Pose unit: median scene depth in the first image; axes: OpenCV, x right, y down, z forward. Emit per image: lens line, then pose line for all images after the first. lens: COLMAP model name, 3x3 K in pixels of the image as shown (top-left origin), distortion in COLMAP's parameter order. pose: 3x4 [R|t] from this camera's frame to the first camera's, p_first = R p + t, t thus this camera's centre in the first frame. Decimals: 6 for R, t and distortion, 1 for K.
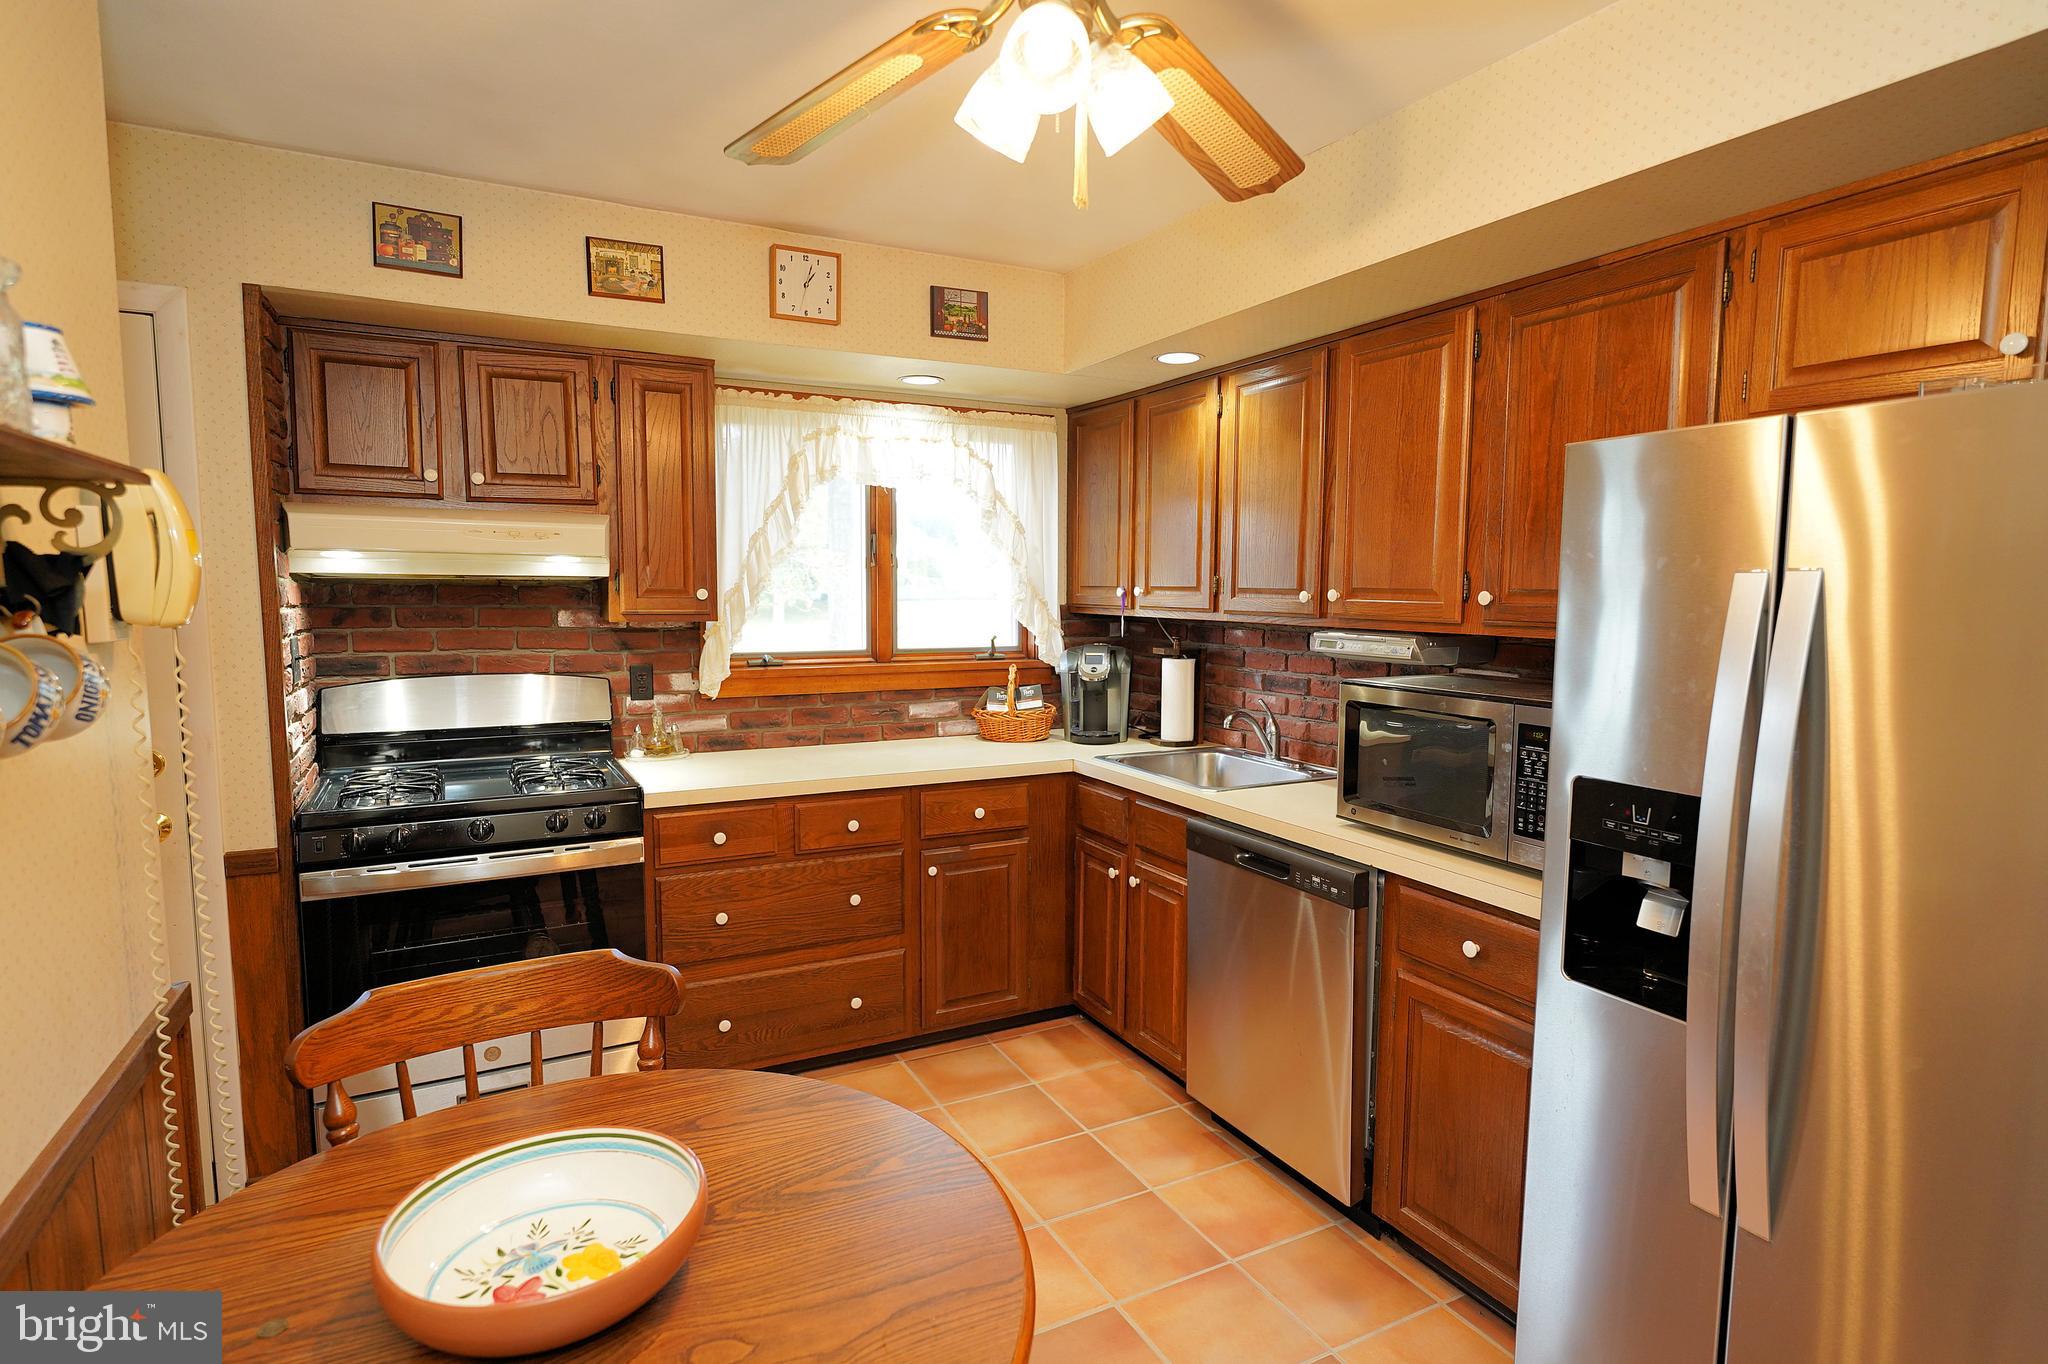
lens RADIAL K [[1040.6, 0, 1019.6], [0, 1040.6, 684.5], [0, 0, 1]] dist [-0.005066, -0.000626]
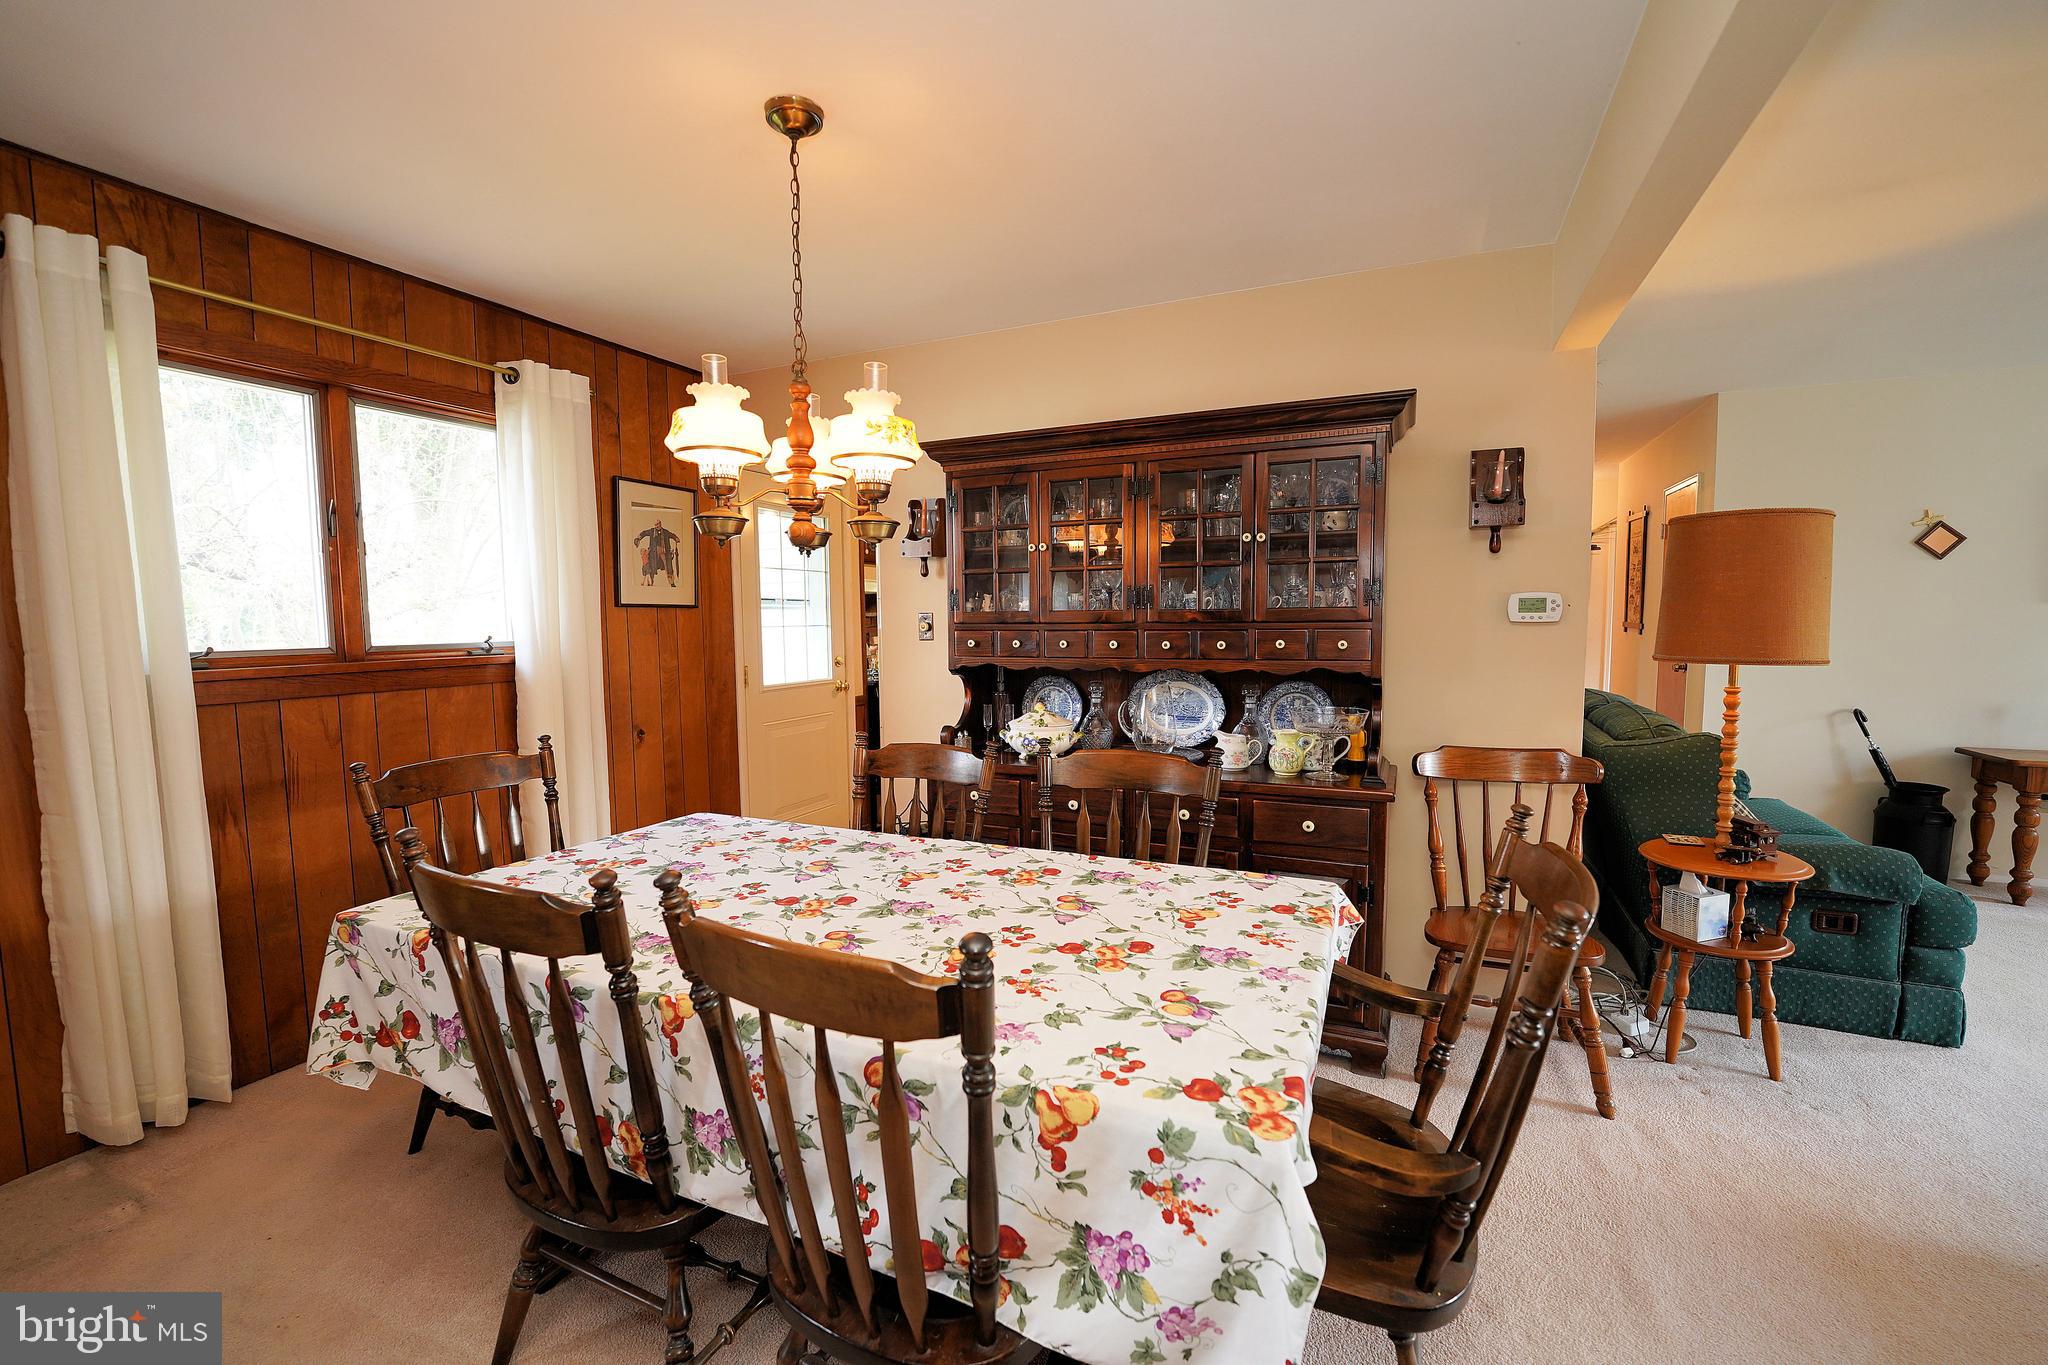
lens RADIAL K [[835.9, 0, 1021.5], [0, 835.9, 685.9], [0, 0, 1]] dist [-0.025476, 0.001118]
pose [[0.791651, -0.062095, 0.607810, -1.231785], [0.070246, 0.997475, 0.010411, 0.103959], [-0.606922, 0.034454, 0.794014, -0.655050]]
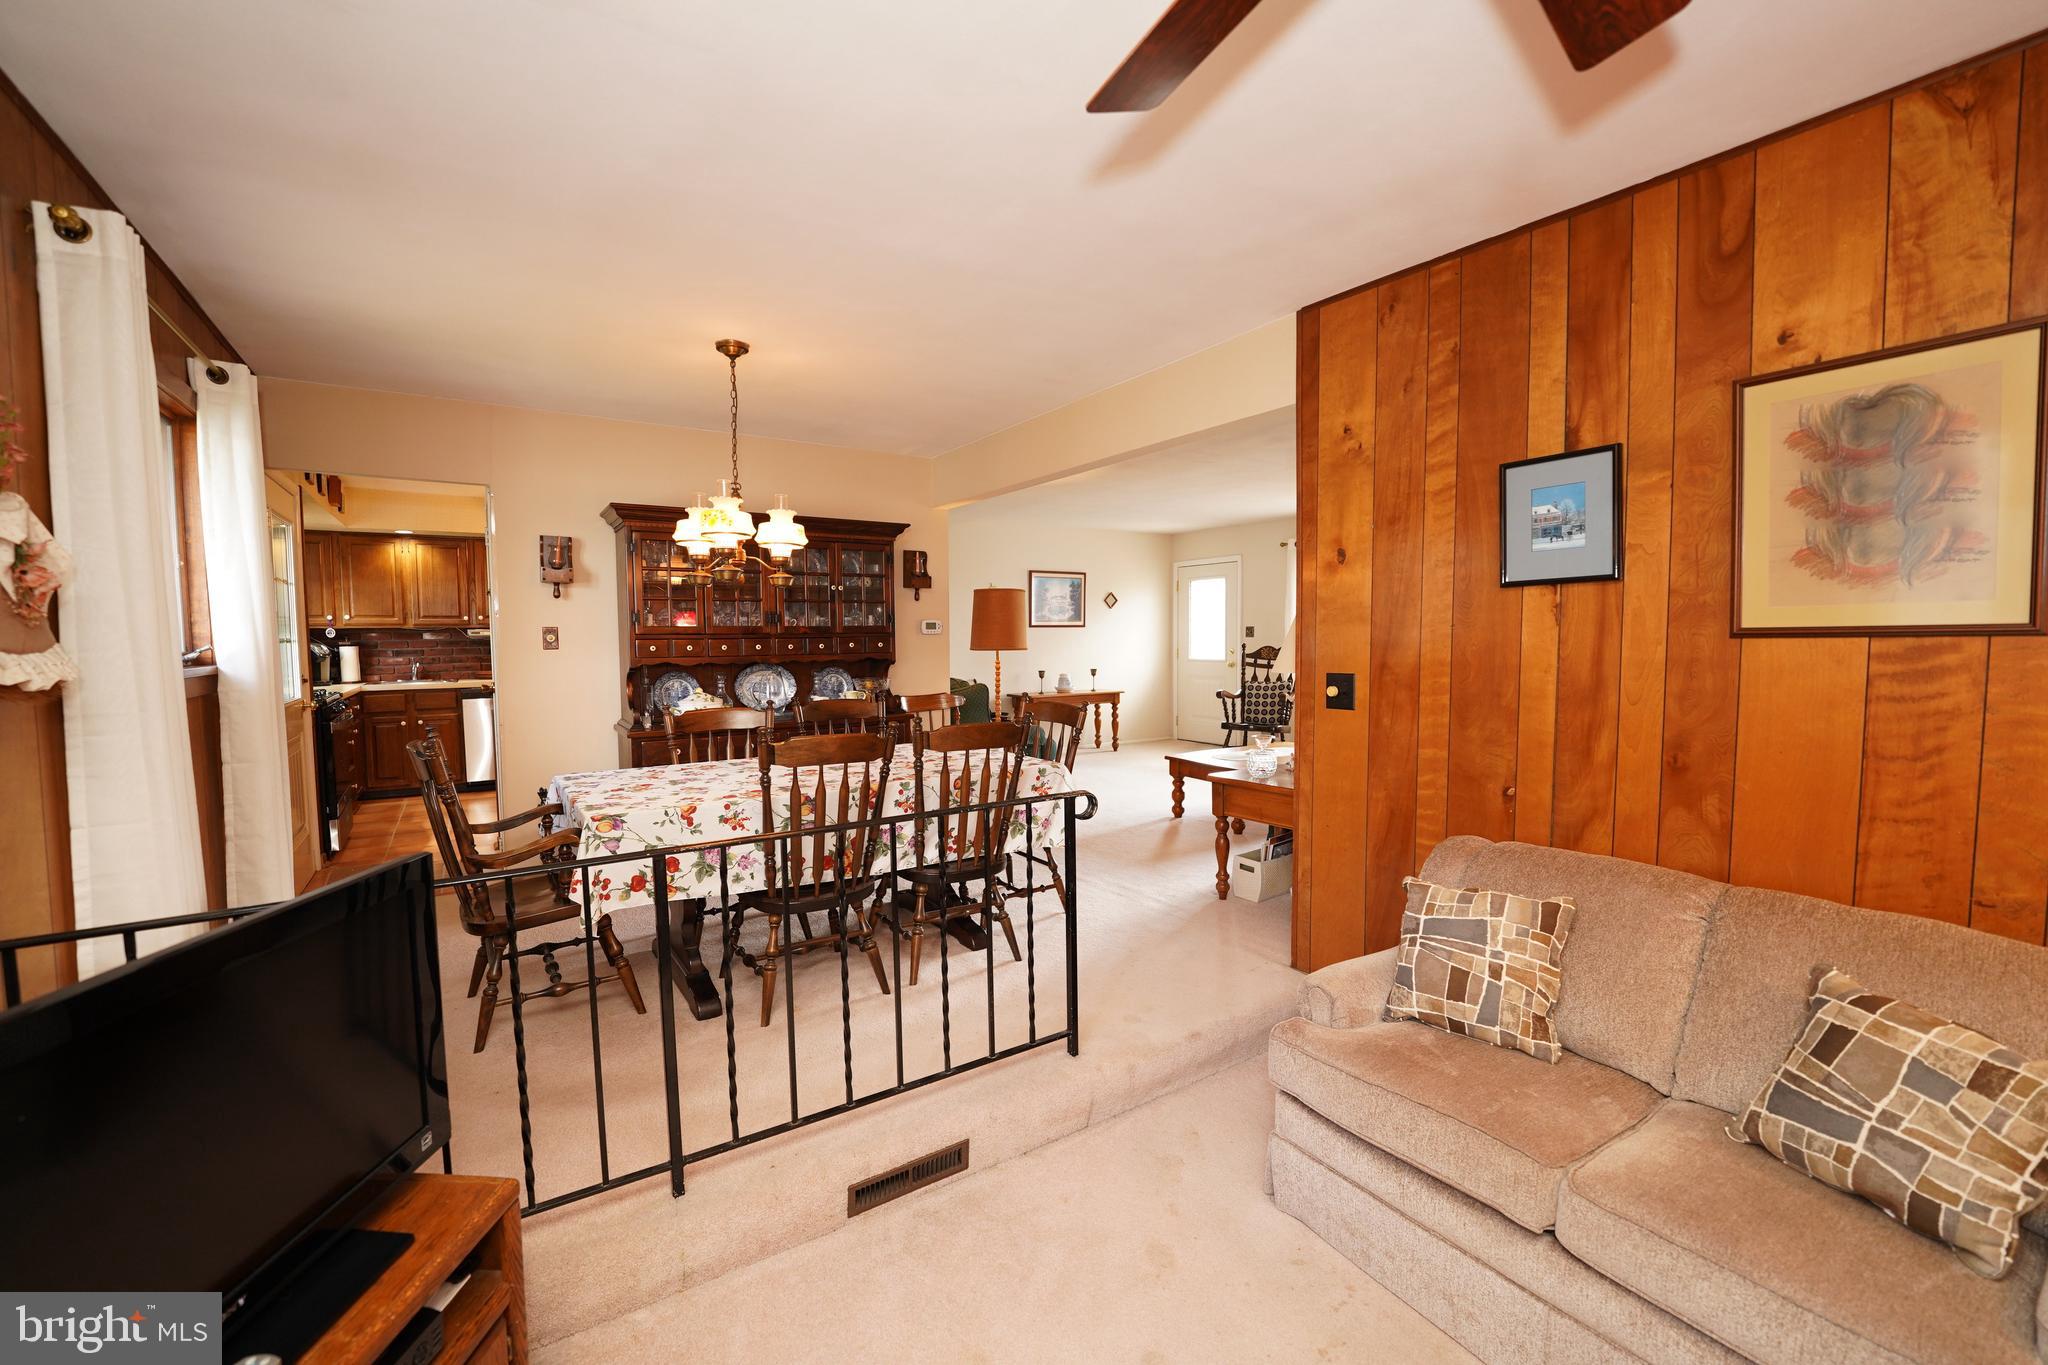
lens RADIAL K [[835.9, 0, 1021.5], [0, 835.9, 685.9], [0, 0, 1]] dist [-0.025476, 0.001118]
pose [[-0.104342, -0.066891, 0.992289, -2.054423], [0.099045, 0.992077, 0.077292, 0.077936], [-0.989597, 0.106346, -0.096890, -0.336628]]
